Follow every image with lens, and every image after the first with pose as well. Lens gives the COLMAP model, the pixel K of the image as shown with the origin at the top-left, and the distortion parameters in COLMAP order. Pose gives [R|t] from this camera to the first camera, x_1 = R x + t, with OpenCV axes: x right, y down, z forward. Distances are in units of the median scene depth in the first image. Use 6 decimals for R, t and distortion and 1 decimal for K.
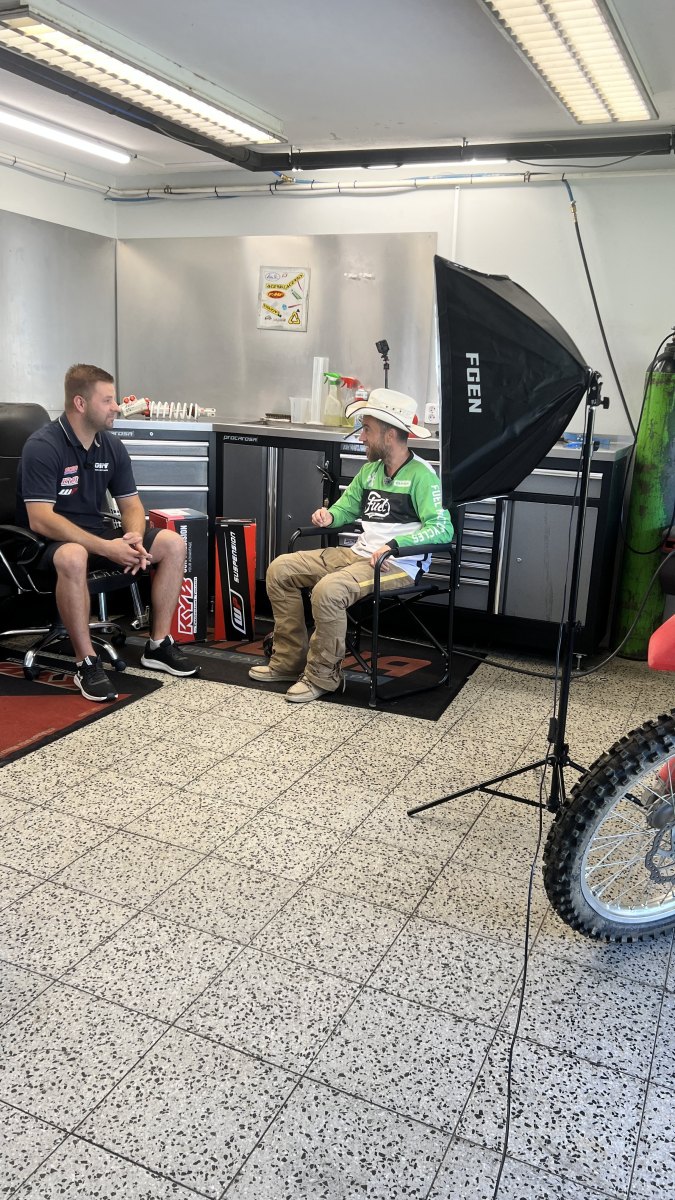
lens RADIAL K [[898.7, 0, 338.8], [0, 898.7, 615.1], [0, 0, 1]] dist [0.050900, -0.018986]
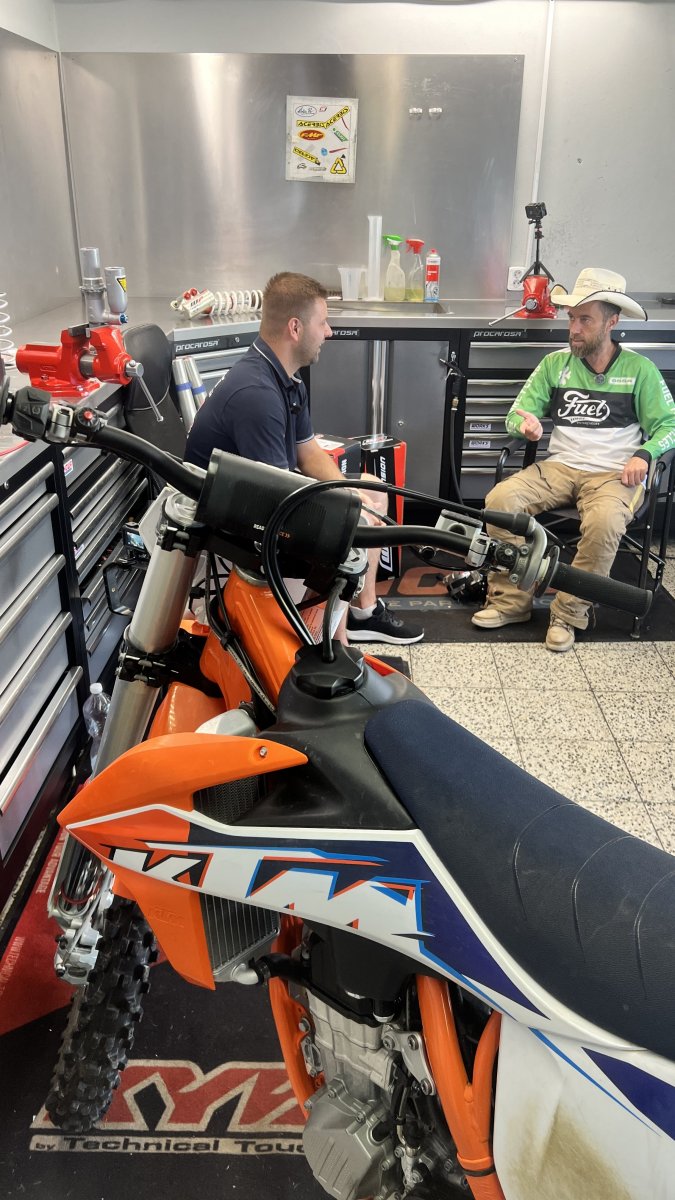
lens RADIAL K [[898.7, 0, 329.8], [0, 898.7, 604.1], [0, 0, 1]] dist [0.050900, -0.018986]
pose [[0.920224, -0.202074, 0.335191, -0.518114], [0.135882, 0.968088, 0.210575, -0.156538], [-0.367046, -0.148230, 0.918316, 0.257914]]
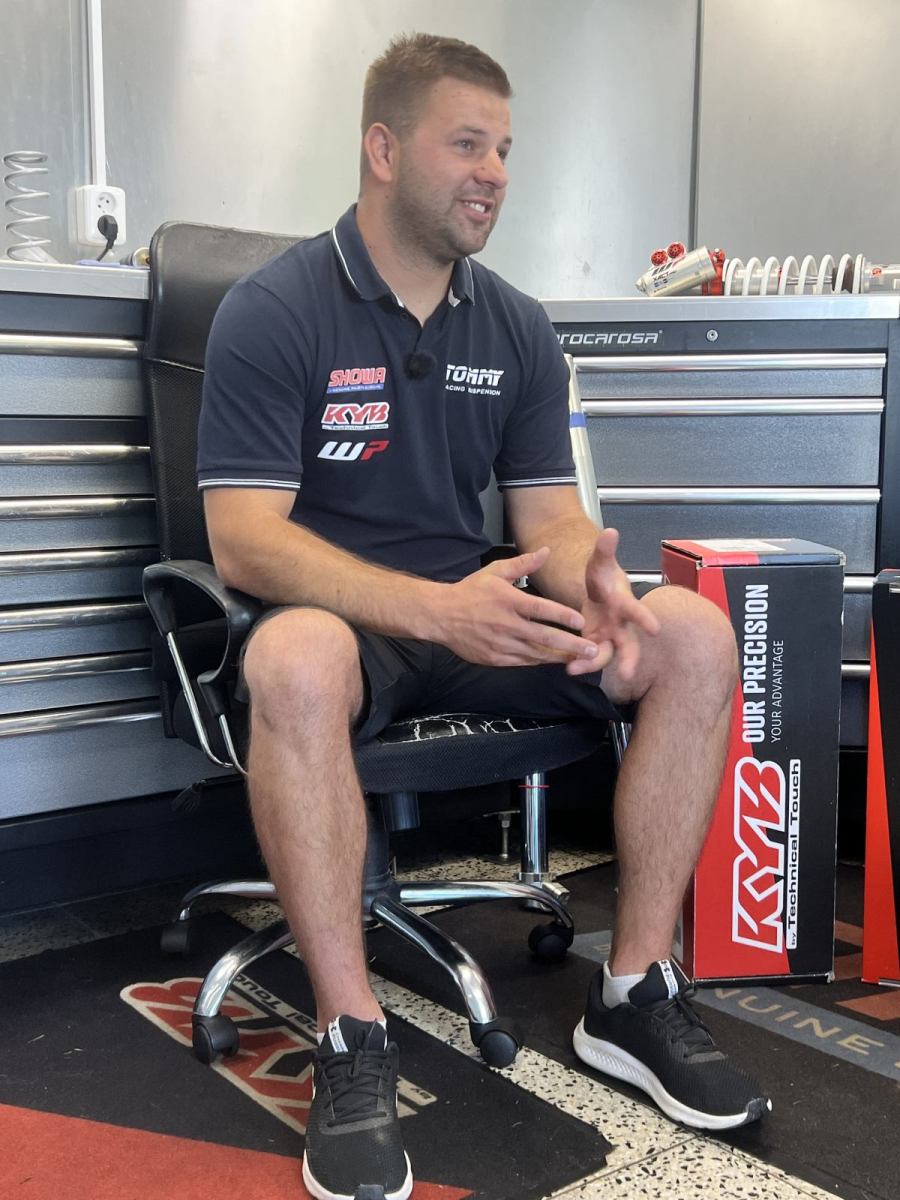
lens RADIAL K [[1464.8, 0, 459.5], [0, 1464.8, 599.5], [0, 0, 1]] dist [0.083624, 0.000000]
pose [[0.879670, 0.012448, -0.475422, -0.028221], [-0.083071, 0.988311, -0.127830, -0.025326], [0.468273, 0.151942, 0.870421, 0.565653]]
